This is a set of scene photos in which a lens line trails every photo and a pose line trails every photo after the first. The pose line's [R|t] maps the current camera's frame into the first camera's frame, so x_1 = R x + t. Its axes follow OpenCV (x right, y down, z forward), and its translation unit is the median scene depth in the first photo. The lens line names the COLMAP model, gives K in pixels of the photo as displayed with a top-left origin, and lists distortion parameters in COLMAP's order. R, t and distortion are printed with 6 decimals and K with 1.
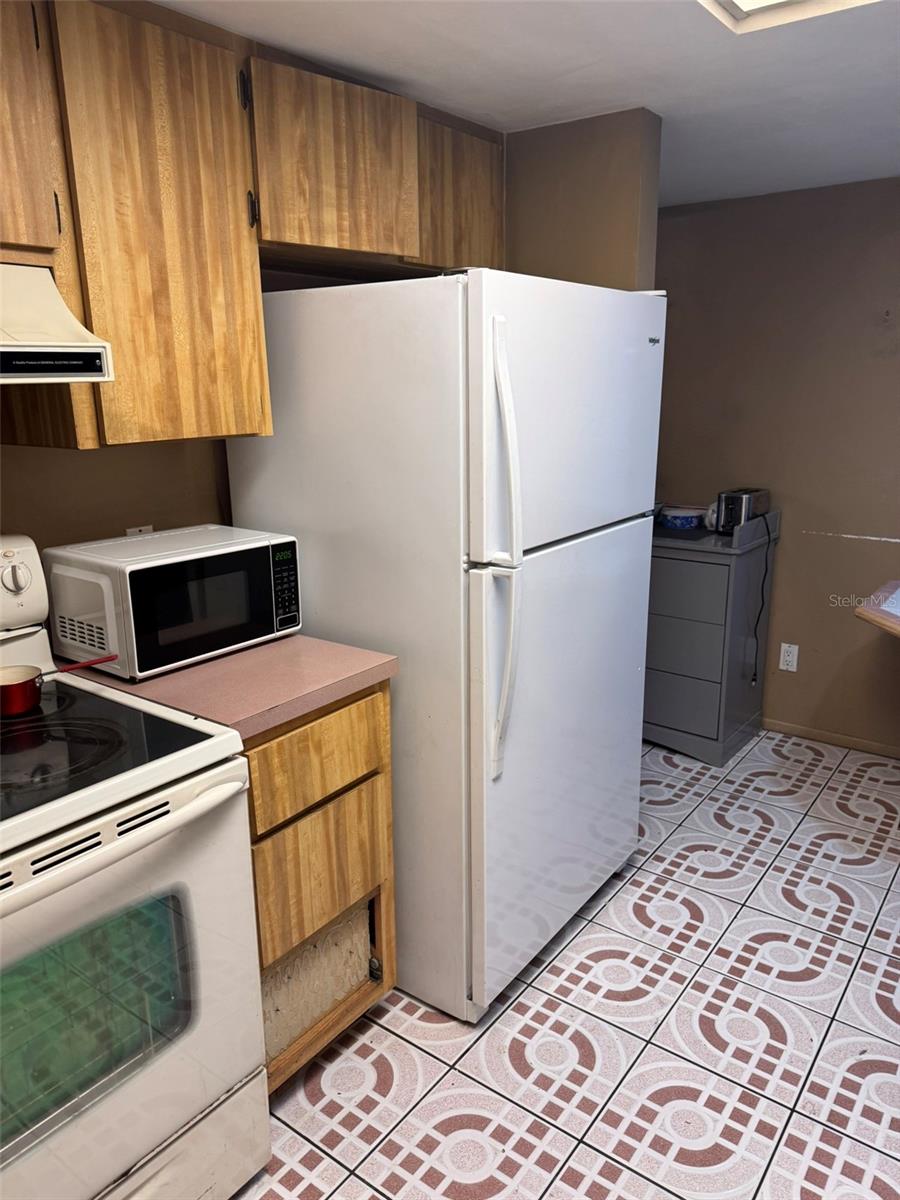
lens RADIAL K [[843.9, 0, 450.0], [0, 843.9, 600.0], [0, 0, 1]] dist [0.008750, -0.002423]
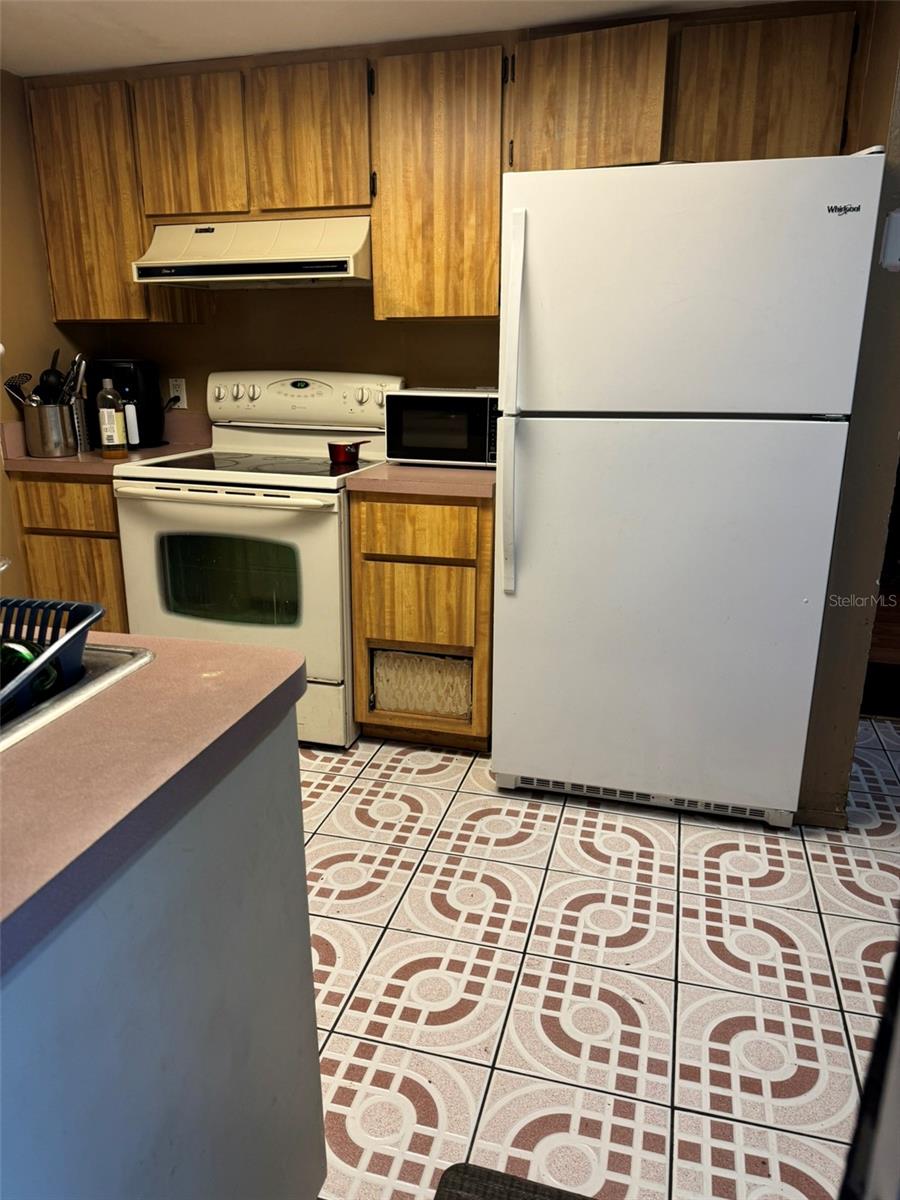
lens RADIAL K [[876.6, 0, 450.0], [0, 876.6, 600.0], [0, 0, 1]] dist [0.046117, -0.075096]
pose [[0.366998, 0.288356, -0.884400, 1.291848], [-0.233116, 0.948913, 0.212654, -0.043360], [0.900539, 0.128124, 0.415469, 0.402440]]
